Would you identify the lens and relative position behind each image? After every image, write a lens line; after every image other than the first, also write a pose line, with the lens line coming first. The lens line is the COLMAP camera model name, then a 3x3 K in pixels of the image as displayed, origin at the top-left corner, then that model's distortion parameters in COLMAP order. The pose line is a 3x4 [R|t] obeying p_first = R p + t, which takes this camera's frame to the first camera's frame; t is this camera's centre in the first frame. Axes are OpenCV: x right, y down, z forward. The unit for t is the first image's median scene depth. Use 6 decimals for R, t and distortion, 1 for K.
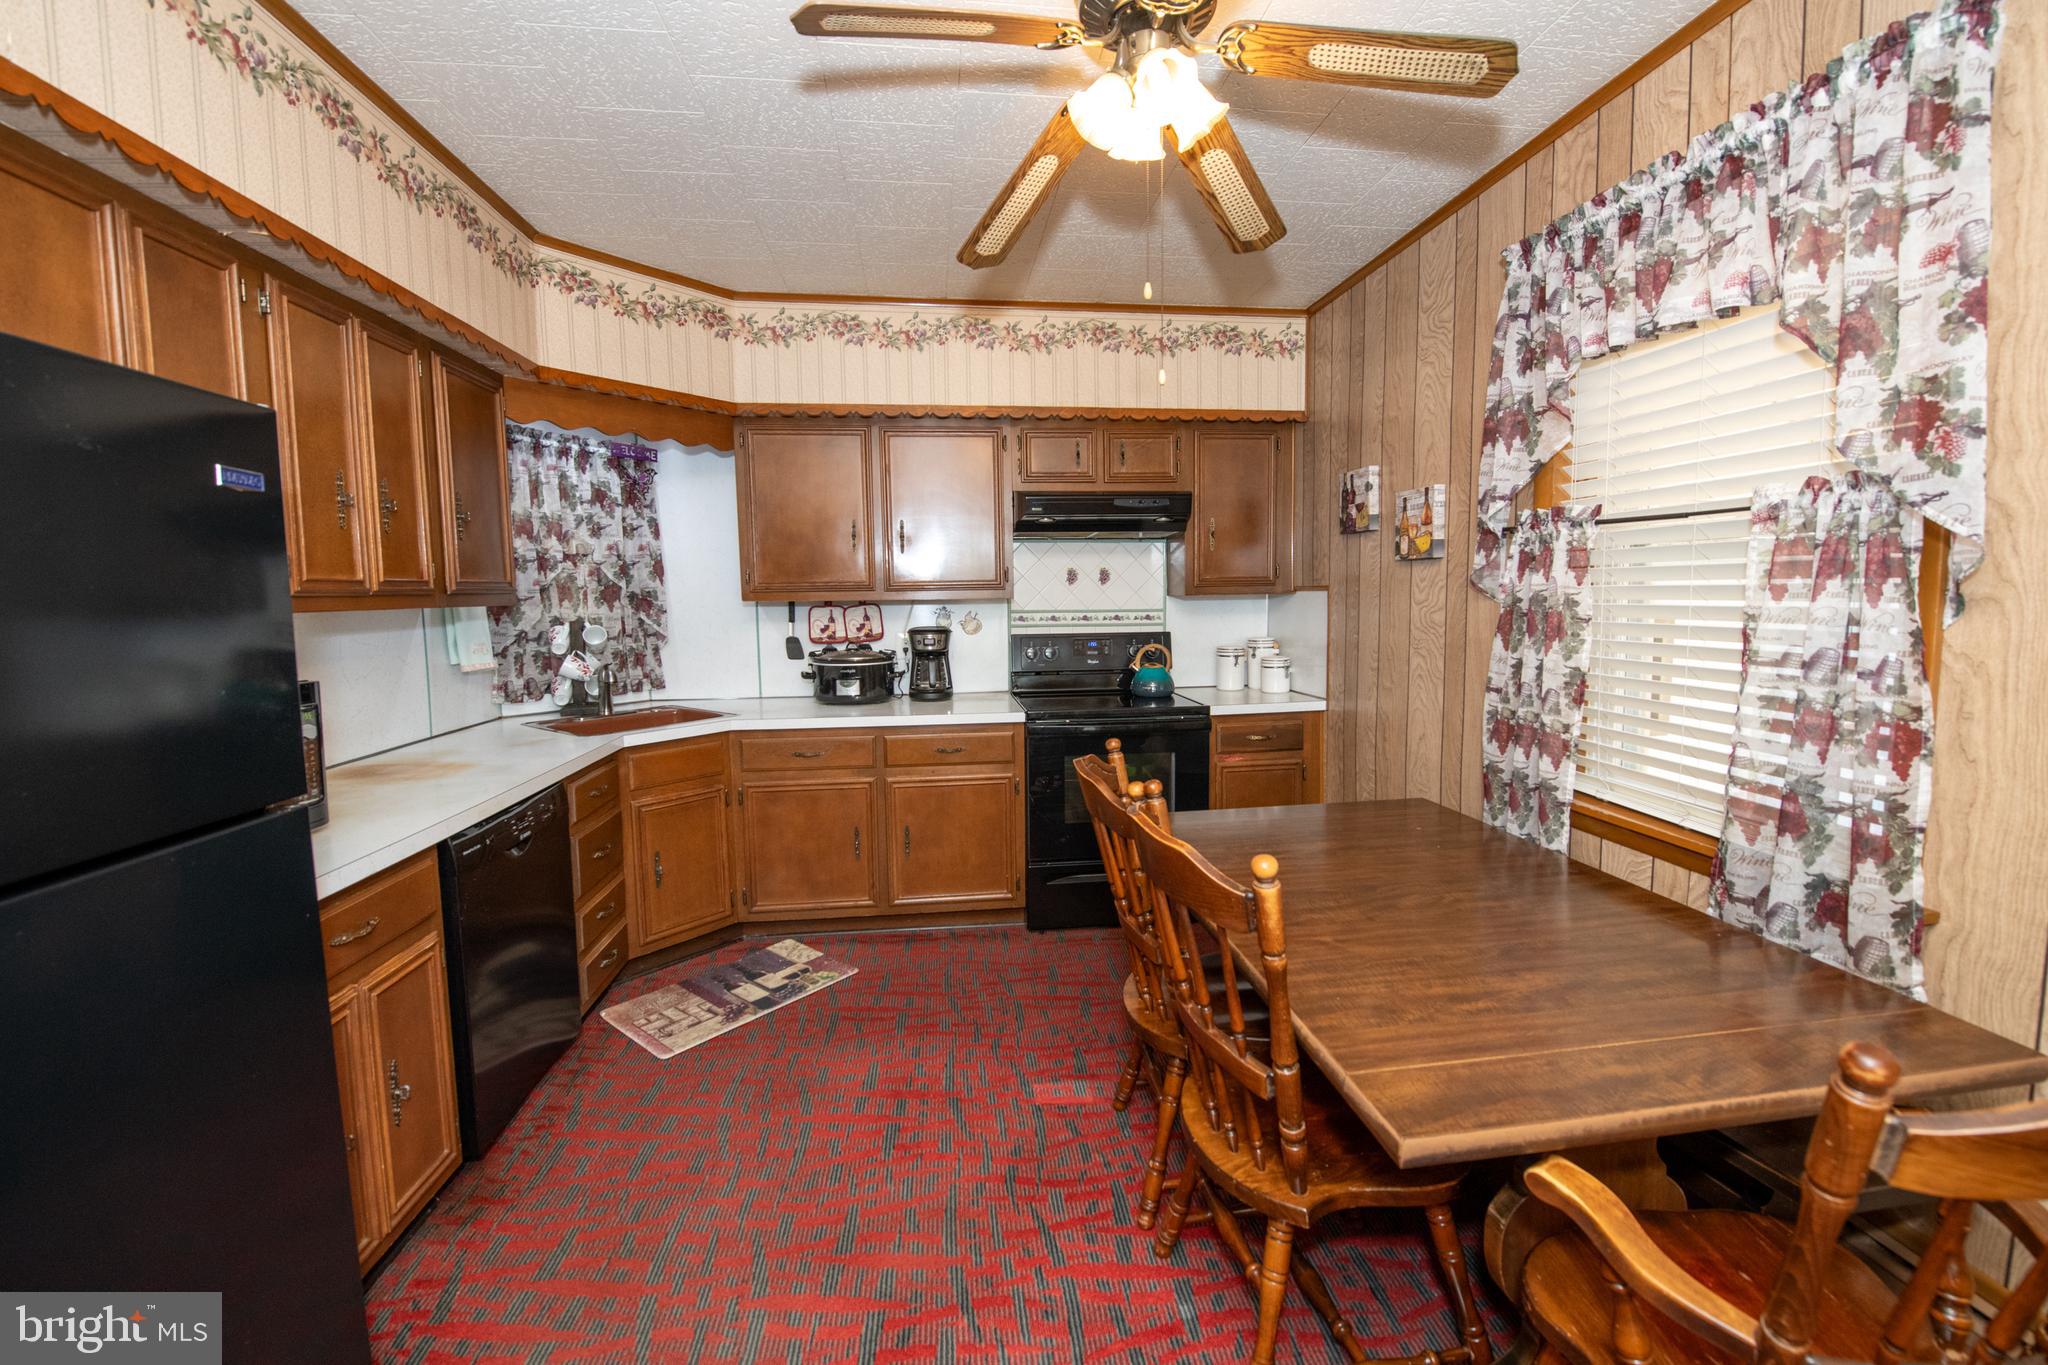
lens RADIAL K [[837.9, 0, 1023.3], [0, 837.9, 673.5], [0, 0, 1]] dist [-0.020058, -0.000635]
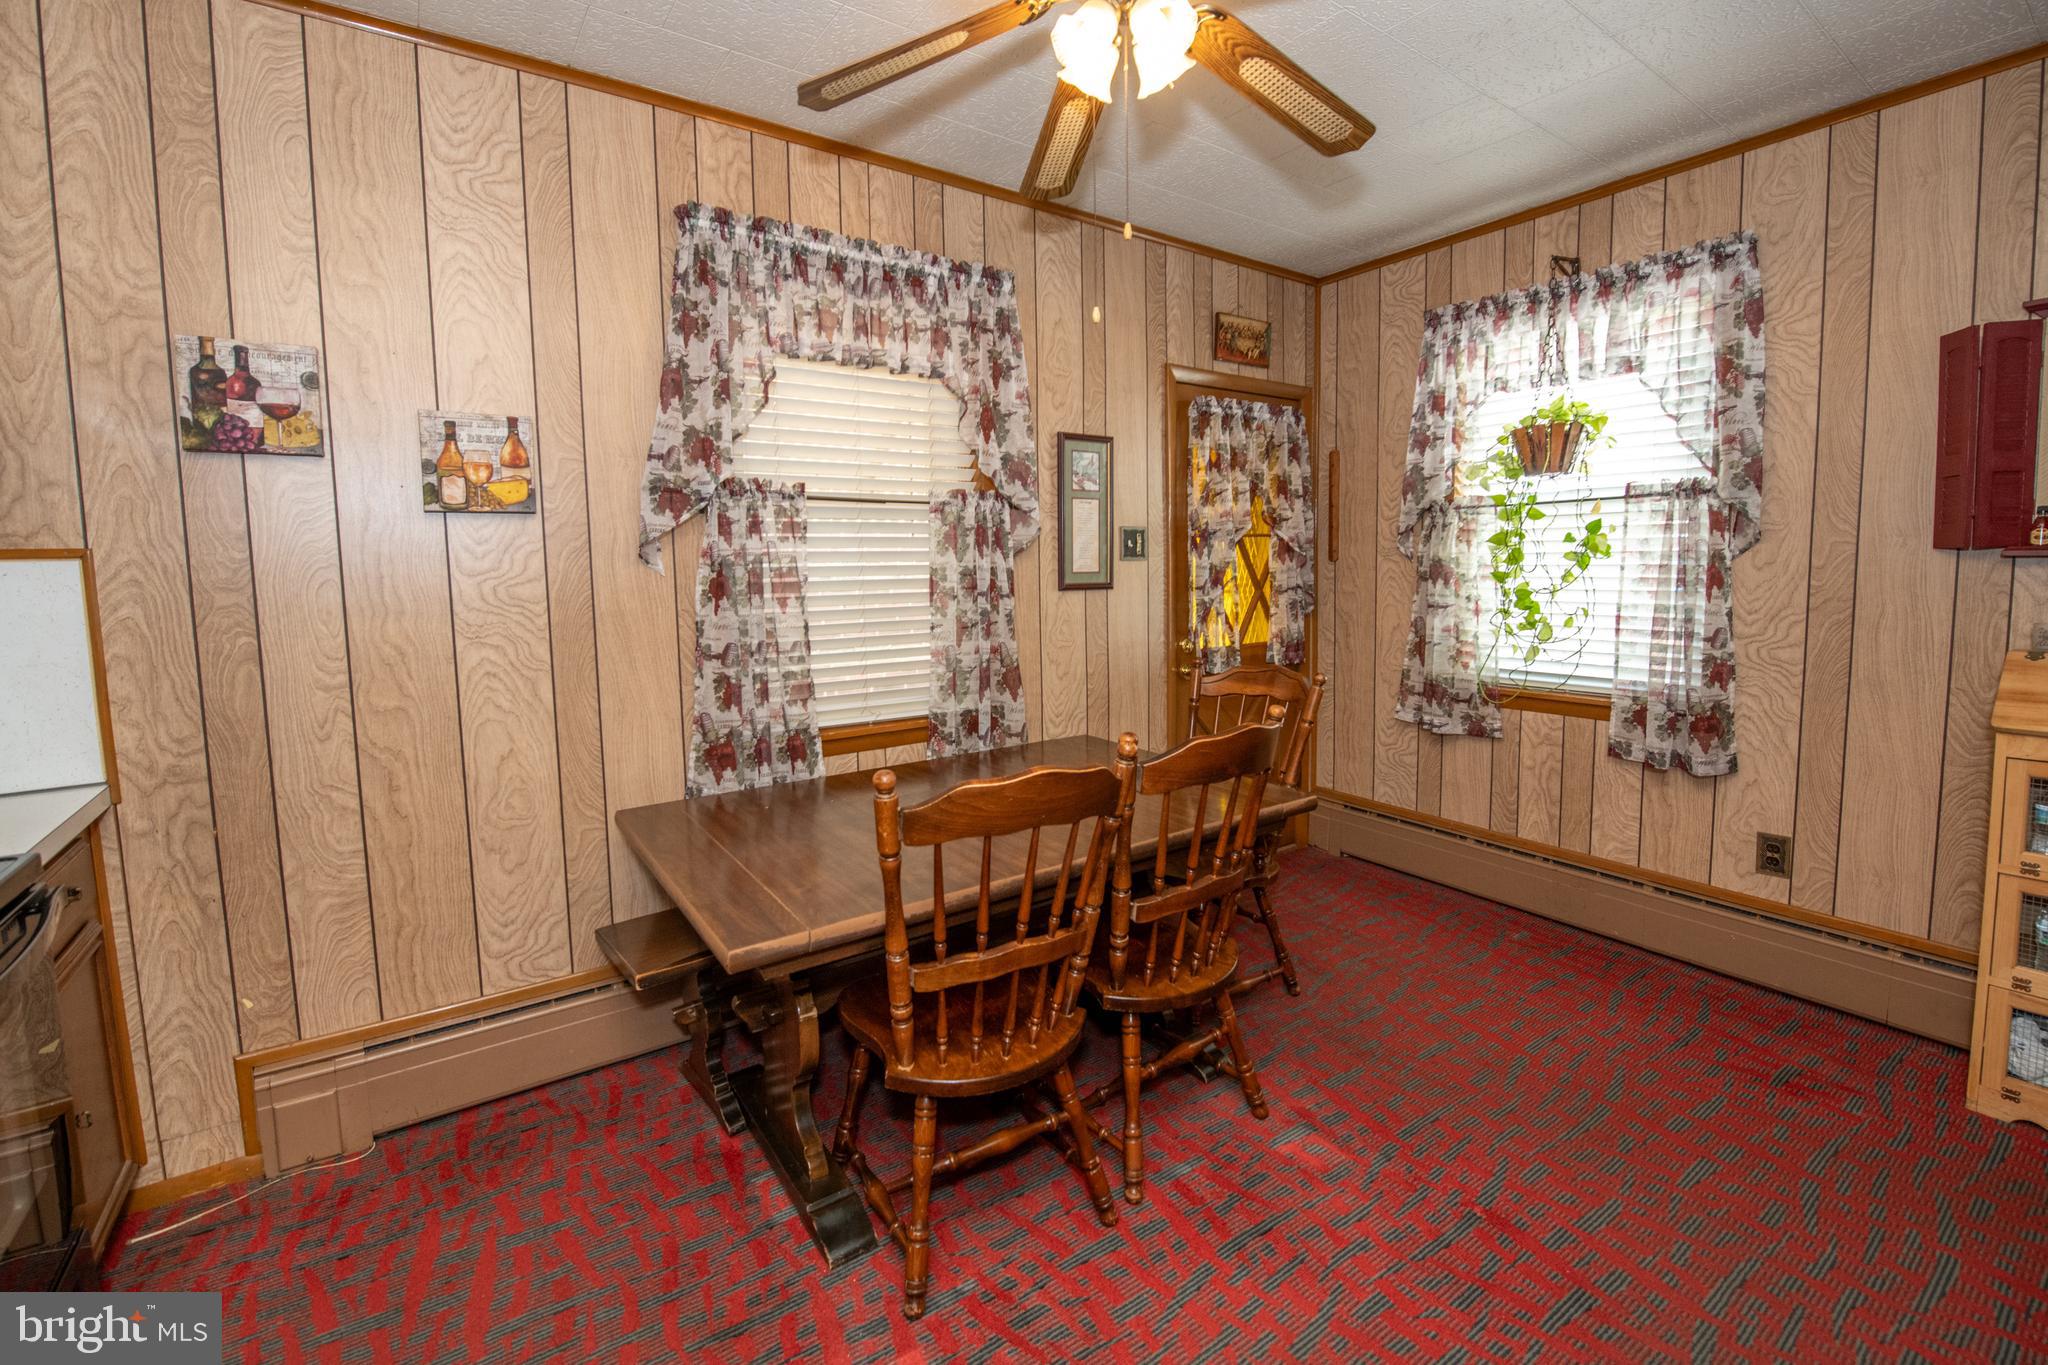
lens RADIAL K [[939.0, 0, 980.3], [0, 939.0, 659.9], [0, 0, 1]] dist [-0.014695, -0.000135]
pose [[-0.485546, -0.060121, 0.872141, -0.413008], [0.109516, 0.985590, 0.128912, -0.063968], [-0.867324, 0.158106, -0.471965, 0.955729]]
